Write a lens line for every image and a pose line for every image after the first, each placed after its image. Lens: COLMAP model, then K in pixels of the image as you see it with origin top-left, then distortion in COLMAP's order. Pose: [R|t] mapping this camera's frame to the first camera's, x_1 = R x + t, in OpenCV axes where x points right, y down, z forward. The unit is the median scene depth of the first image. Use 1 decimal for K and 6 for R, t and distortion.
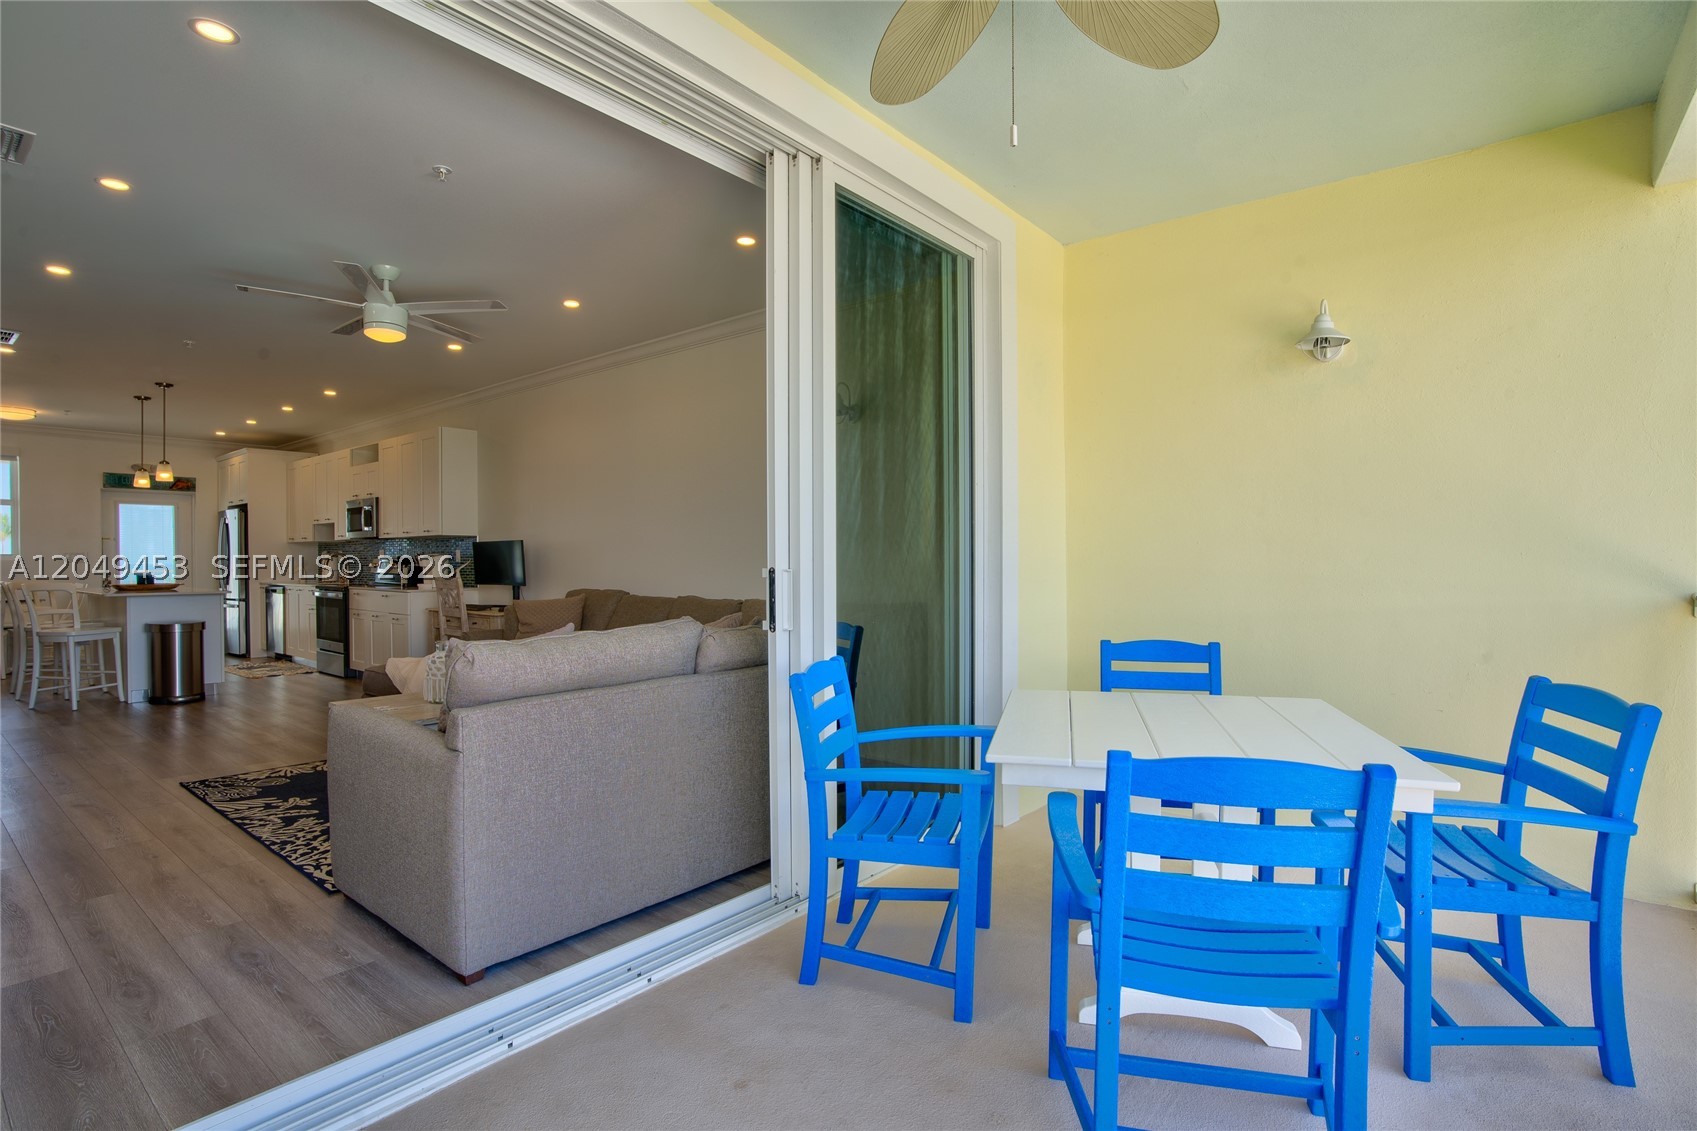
lens RADIAL K [[825.9, 0, 874.3], [0, 825.9, 573.5], [0, 0, 1]] dist [-0.069291, 0.023679]
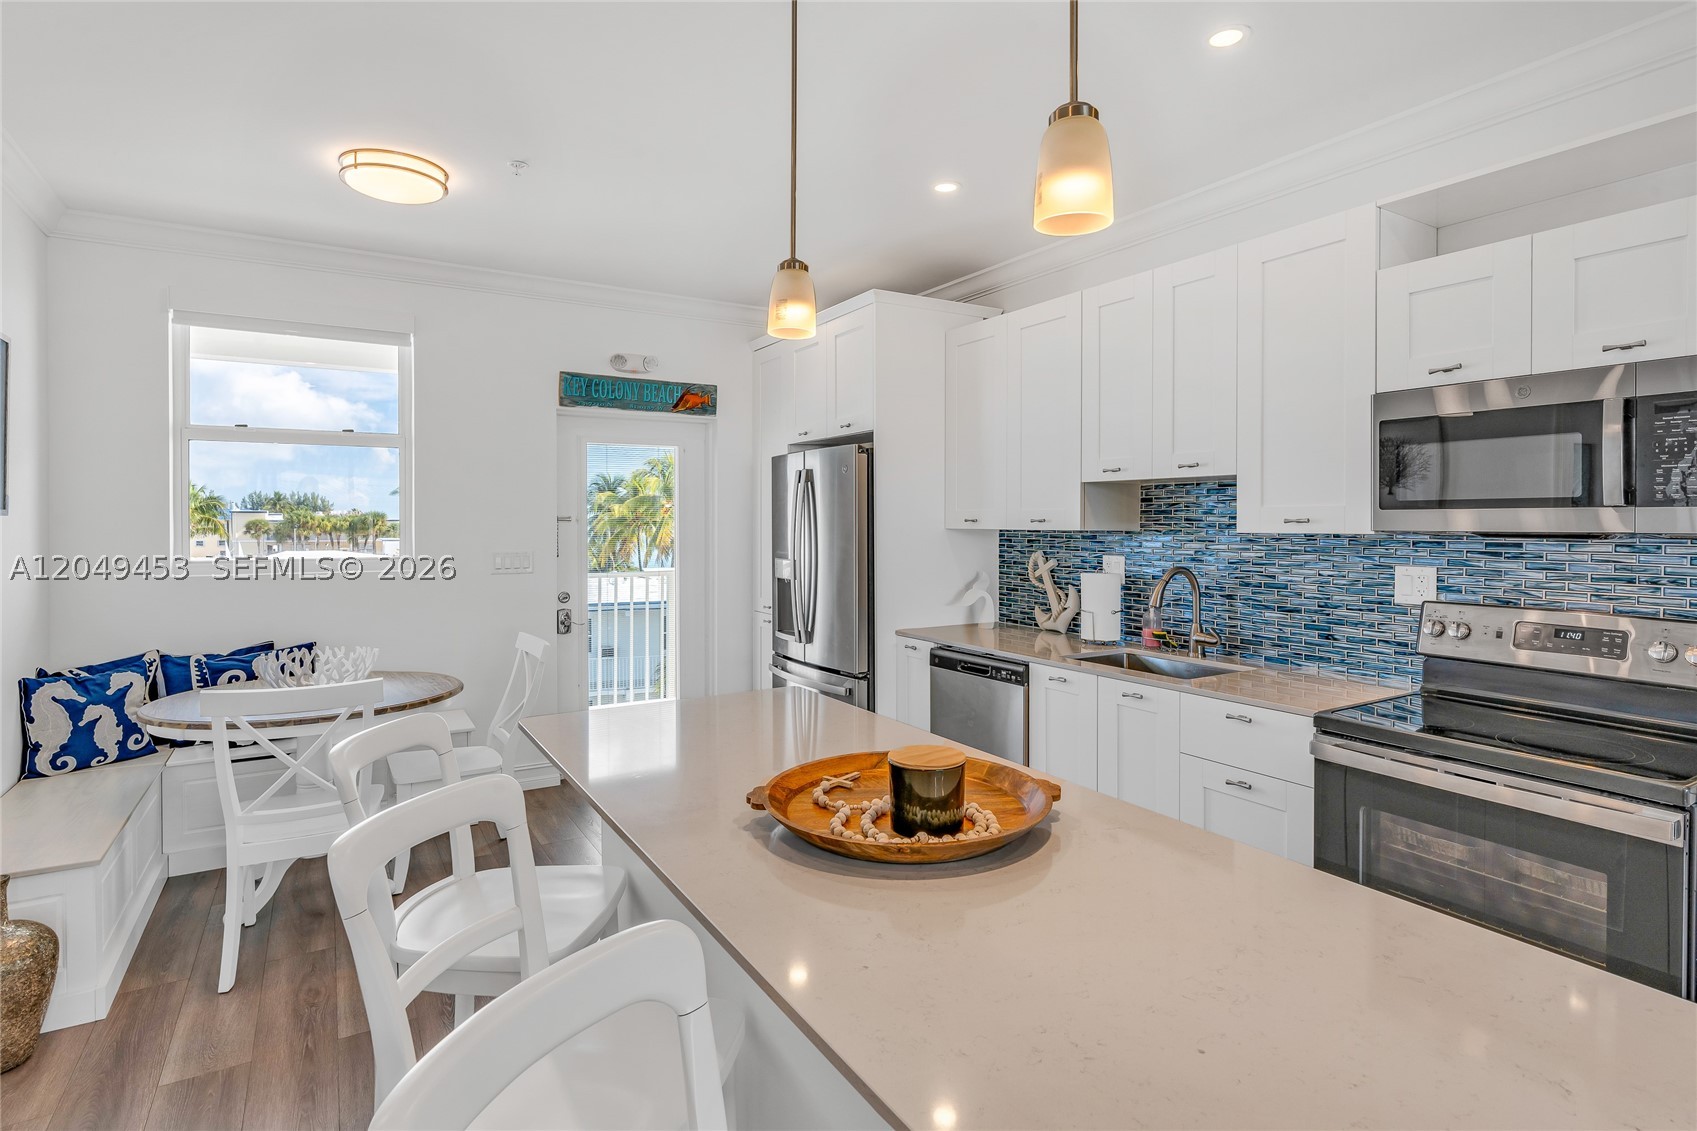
lens RADIAL K [[830.6, 0, 848.5], [0, 830.6, 565.5], [0, 0, 1]] dist [0.000161, 0.000474]
pose [[0.934258, 0.021614, -0.355942, -0.875692], [-0.005080, 0.998867, 0.047320, -0.054576], [0.356561, -0.042400, 0.933309, 0.817083]]
